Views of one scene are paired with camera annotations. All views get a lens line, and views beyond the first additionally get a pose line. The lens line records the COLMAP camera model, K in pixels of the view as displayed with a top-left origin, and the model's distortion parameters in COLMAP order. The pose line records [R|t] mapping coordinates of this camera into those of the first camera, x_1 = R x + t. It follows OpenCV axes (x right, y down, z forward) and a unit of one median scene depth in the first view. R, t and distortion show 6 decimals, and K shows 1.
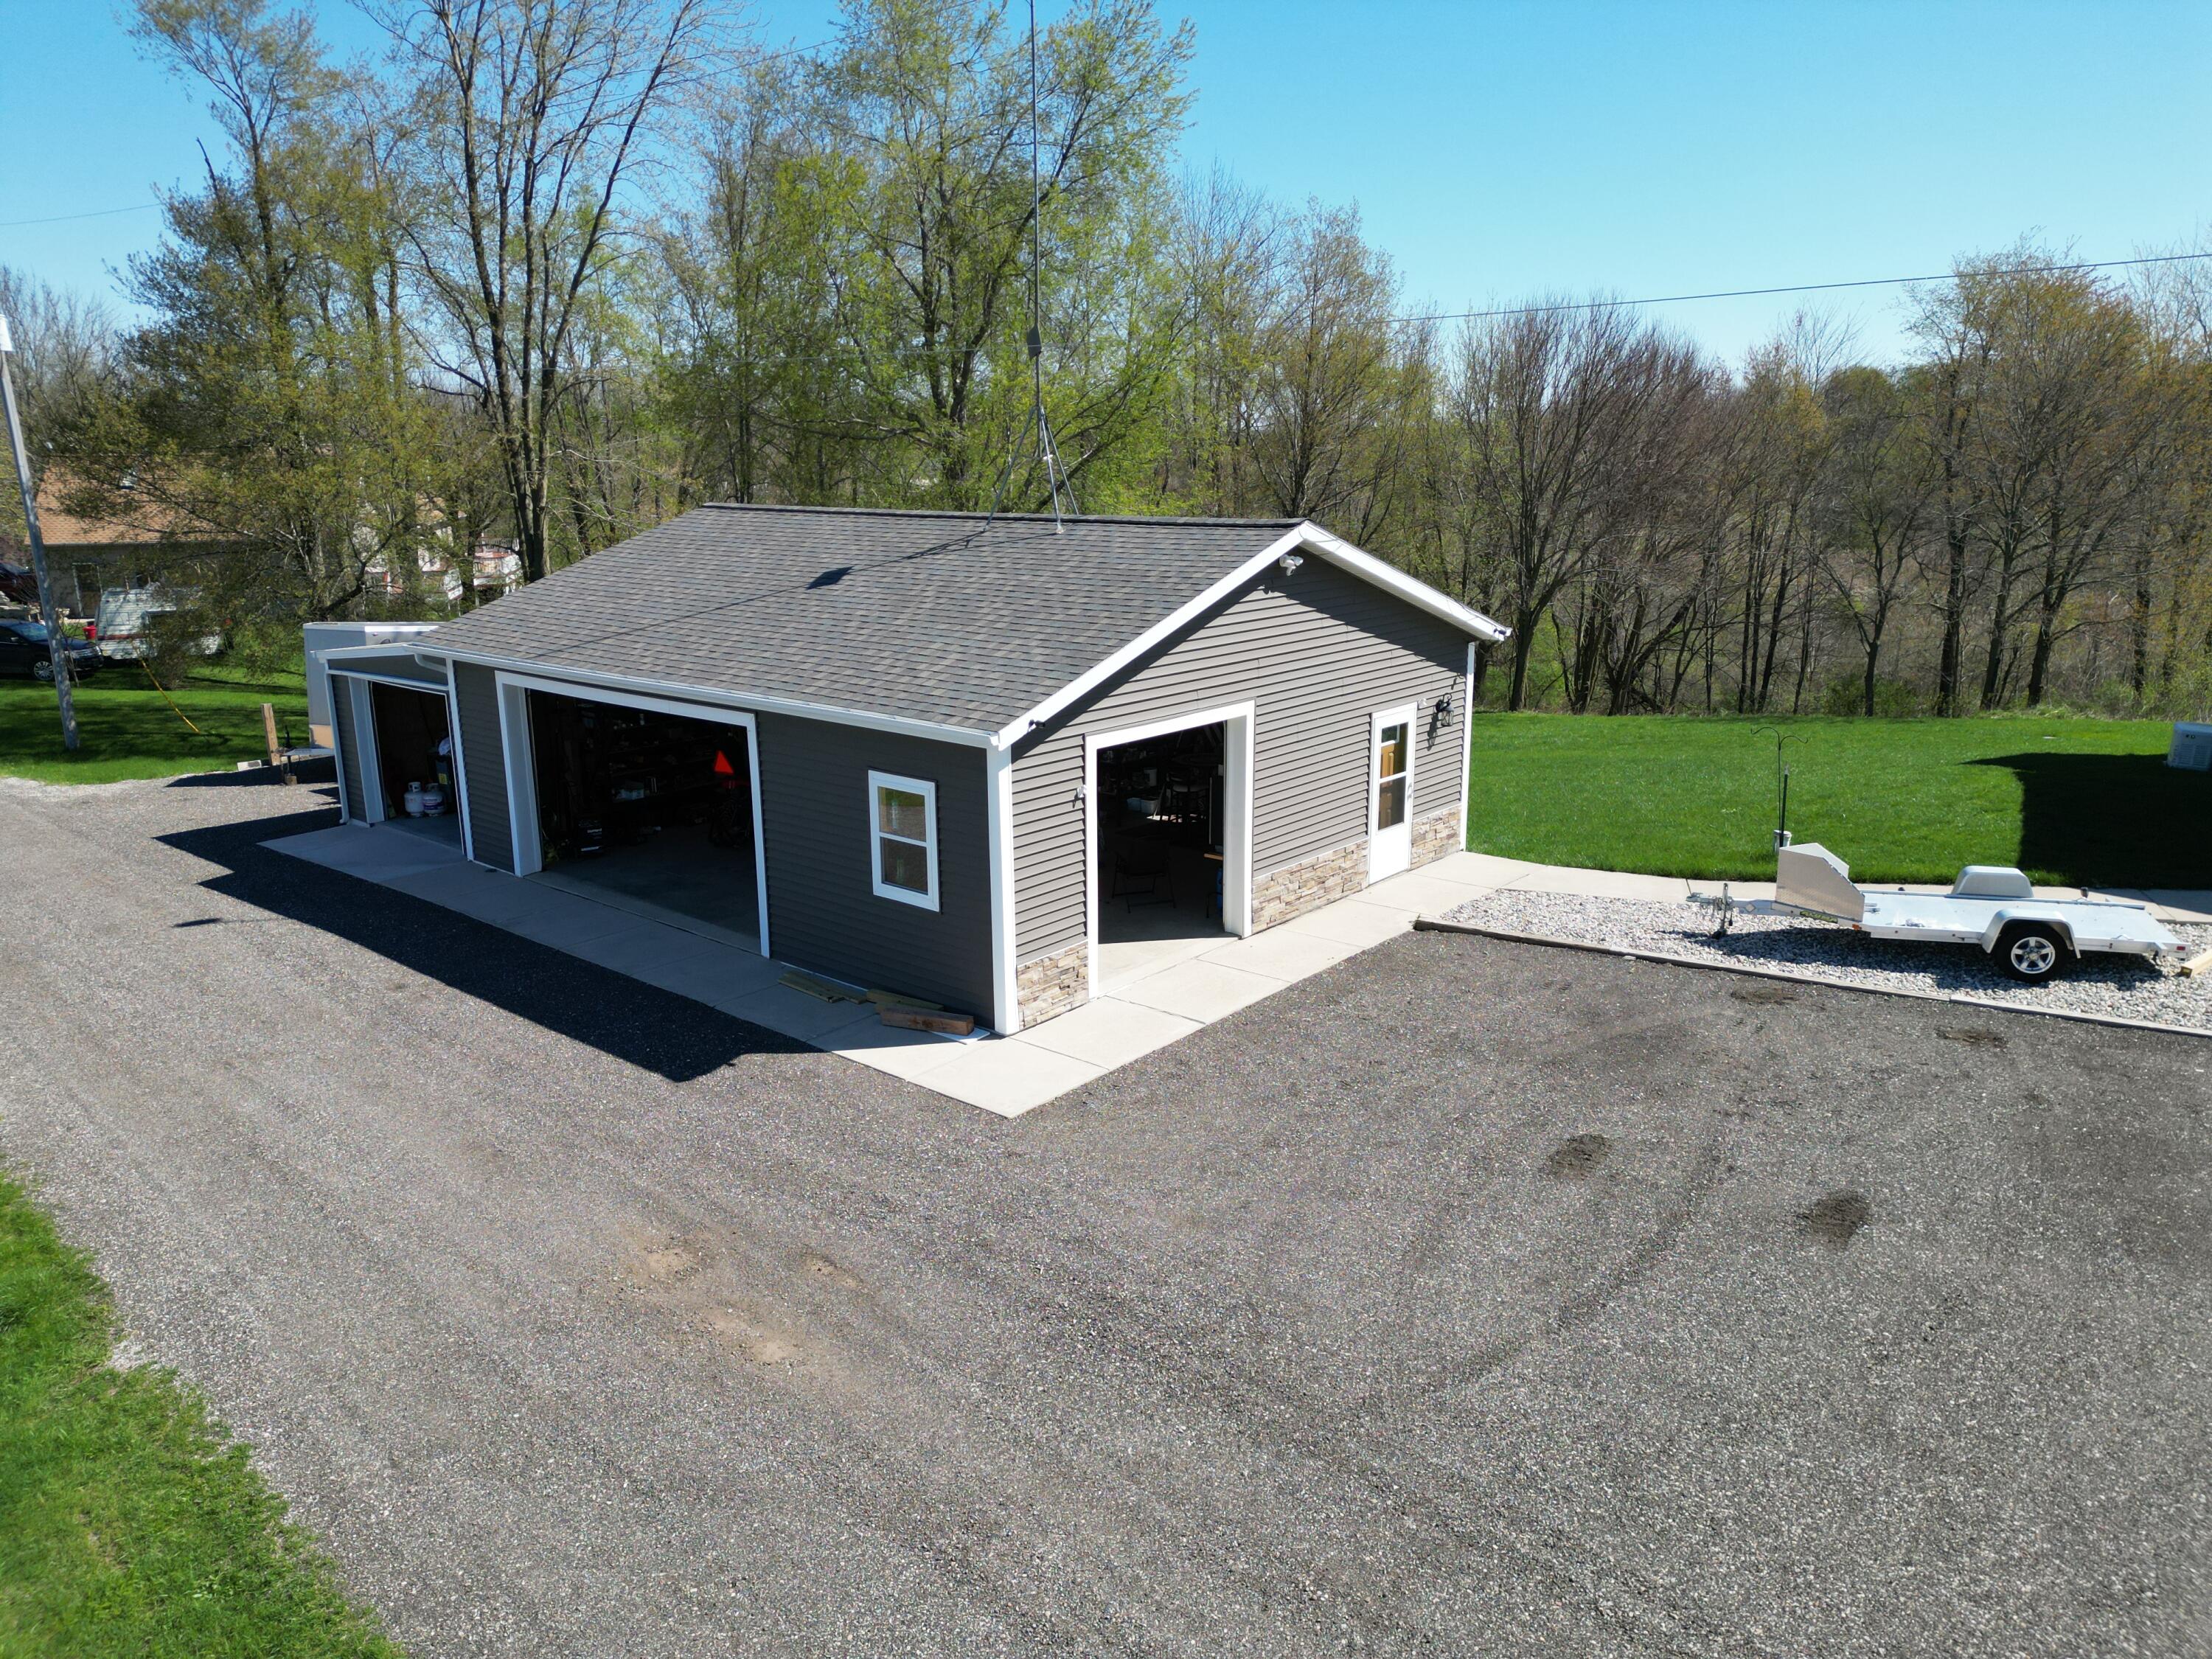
lens RADIAL K [[1554.3, 0, 1086.0], [0, 1554.3, 822.7], [0, 0, 1]] dist [0.041632, -0.022053]
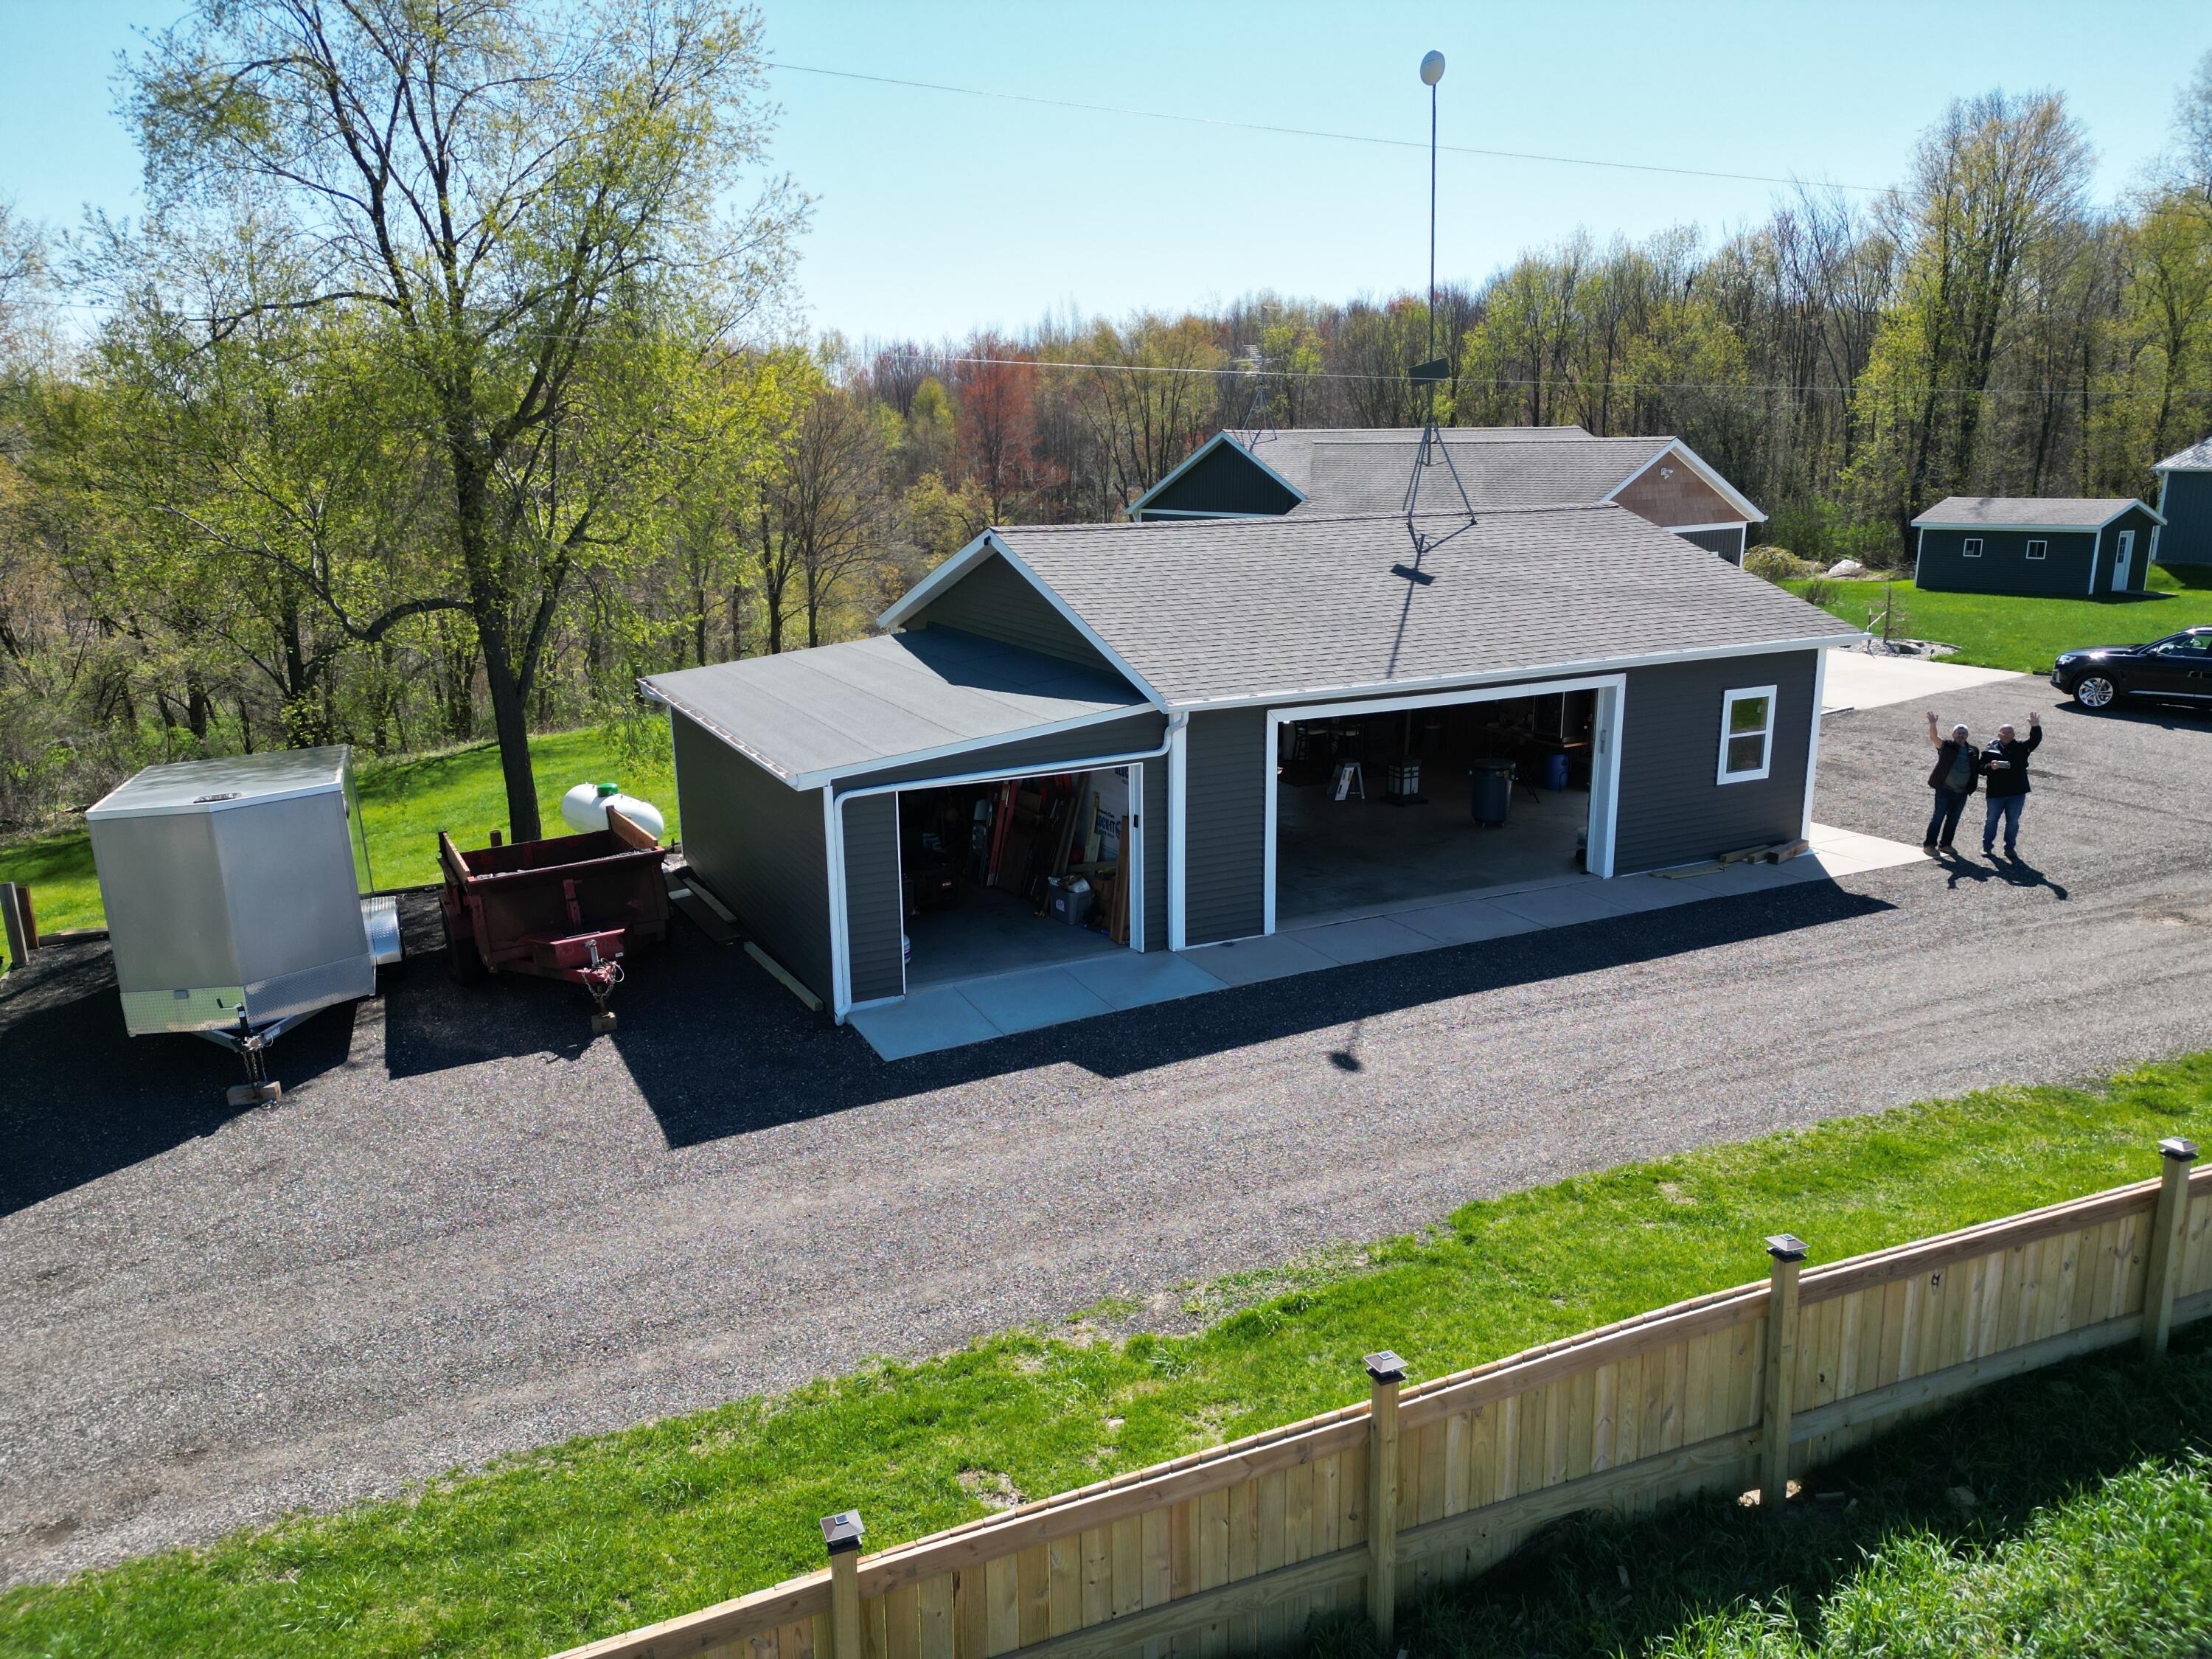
lens RADIAL K [[1554.3, 0, 1104.4], [0, 1554.3, 825.0], [0, 0, 1]] dist [0.041632, -0.022053]
pose [[0.374057, -0.216192, 0.901855, -1.497634], [0.220900, 0.965230, 0.139763, -0.216989], [-0.900713, 0.146940, 0.408808, 0.890361]]
